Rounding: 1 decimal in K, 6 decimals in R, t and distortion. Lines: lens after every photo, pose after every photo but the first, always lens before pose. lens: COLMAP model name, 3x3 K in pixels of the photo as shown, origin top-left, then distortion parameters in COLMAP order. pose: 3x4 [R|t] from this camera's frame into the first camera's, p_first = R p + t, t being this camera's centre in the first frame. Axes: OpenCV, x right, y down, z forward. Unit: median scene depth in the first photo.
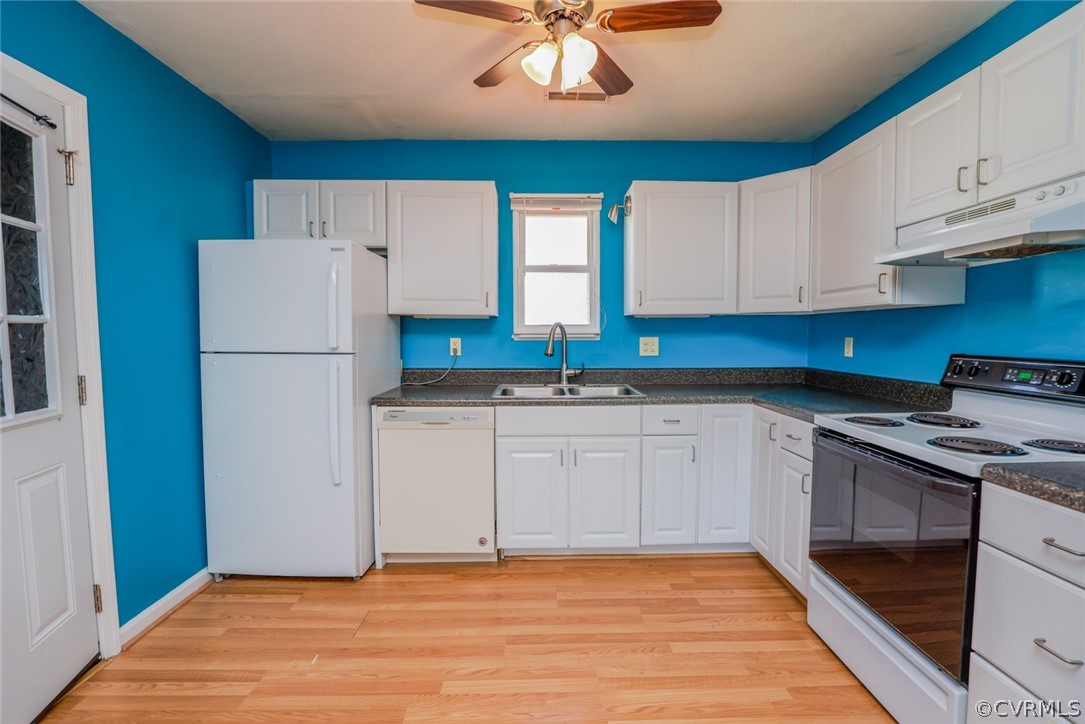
lens RADIAL K [[494.5, 0, 552.0], [0, 494.5, 365.4], [0, 0, 1]] dist [-0.026887, 0.000265]
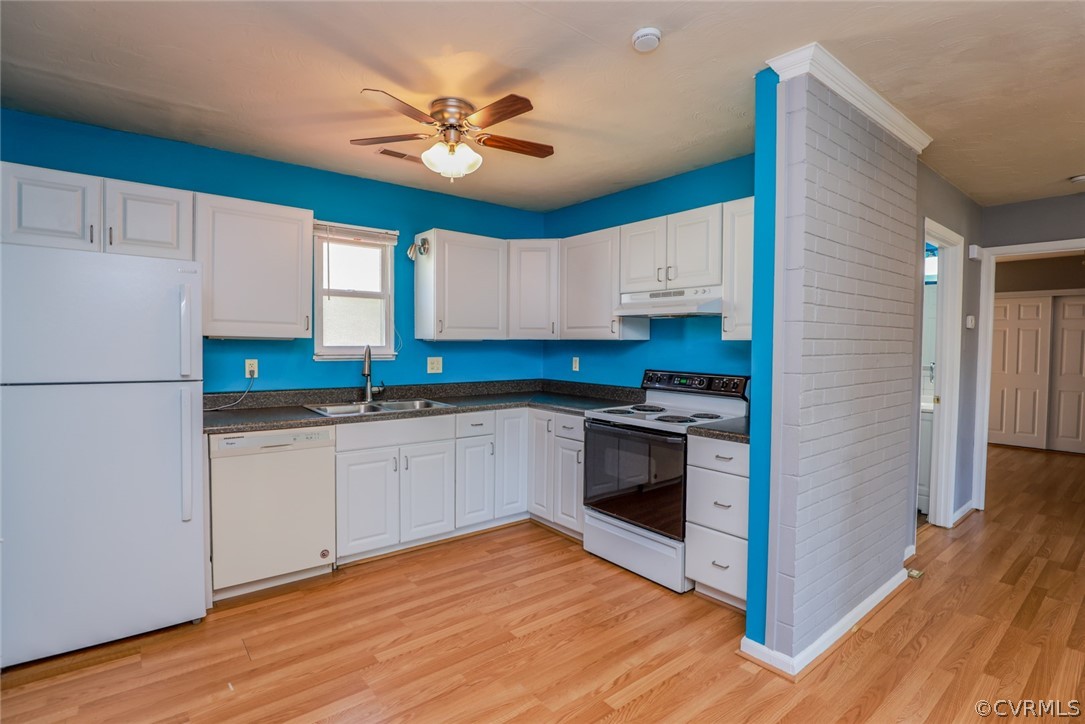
lens RADIAL K [[531.1, 0, 542.5], [0, 531.1, 362.0], [0, 0, 1]] dist [-0.021680, 0.000622]
pose [[0.793474, -0.012035, 0.608485, -0.473252], [0.027089, 0.999512, -0.015556, -0.024542], [-0.608001, 0.028827, 0.793413, -0.202921]]
